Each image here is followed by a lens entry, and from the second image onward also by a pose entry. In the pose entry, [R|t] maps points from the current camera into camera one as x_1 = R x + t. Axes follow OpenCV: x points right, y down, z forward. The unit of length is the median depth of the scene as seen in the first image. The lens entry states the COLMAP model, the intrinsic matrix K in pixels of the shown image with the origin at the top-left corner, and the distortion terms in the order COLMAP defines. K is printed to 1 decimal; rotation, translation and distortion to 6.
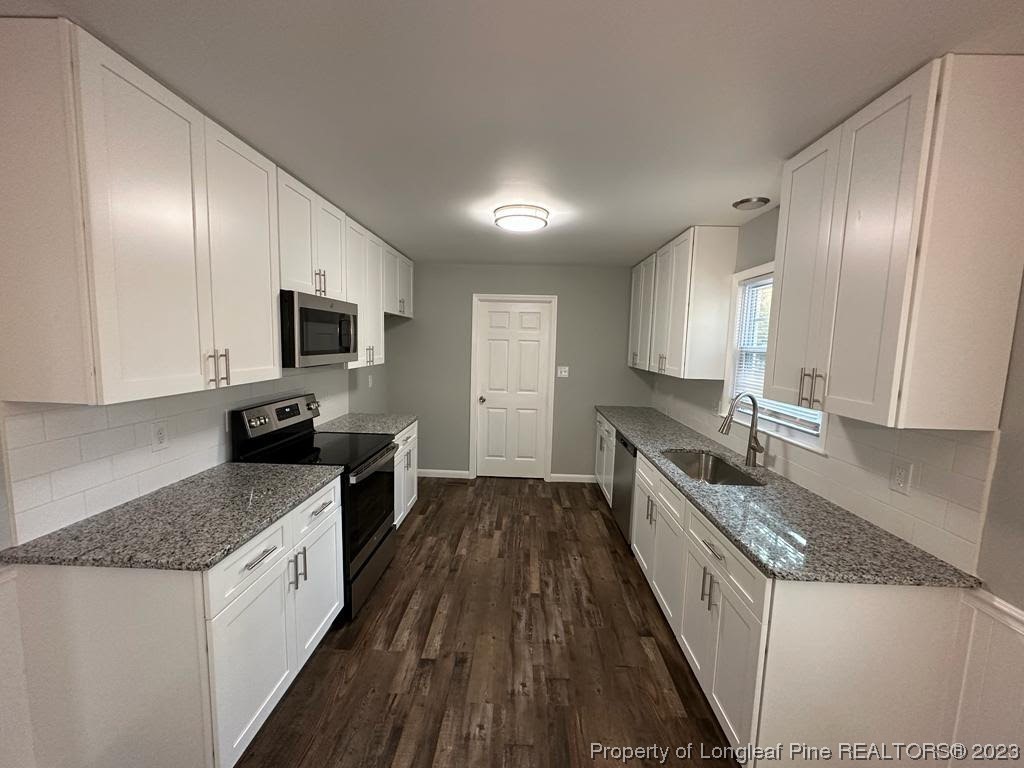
lens RADIAL K [[411.5, 0, 512.0], [0, 411.5, 384.0], [0, 0, 1]] dist [0.001614, 0.000771]
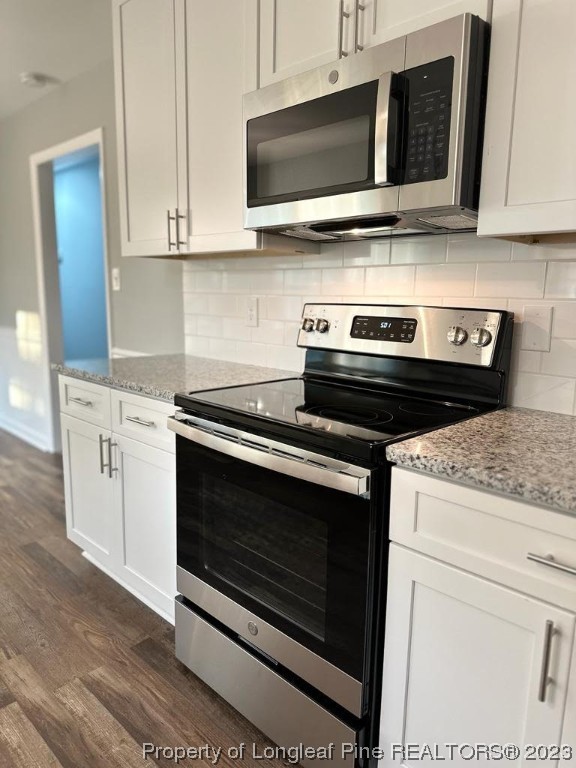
lens RADIAL K [[554.4, 0, 288.0], [0, 554.4, 384.0], [0, 0, 1]] dist [0.001249, -0.000289]
pose [[-0.681562, 0.081989, -0.727152, 0.056126], [-0.112735, 0.970075, 0.215046, -0.000486], [0.723024, 0.228543, -0.651924, 1.644382]]
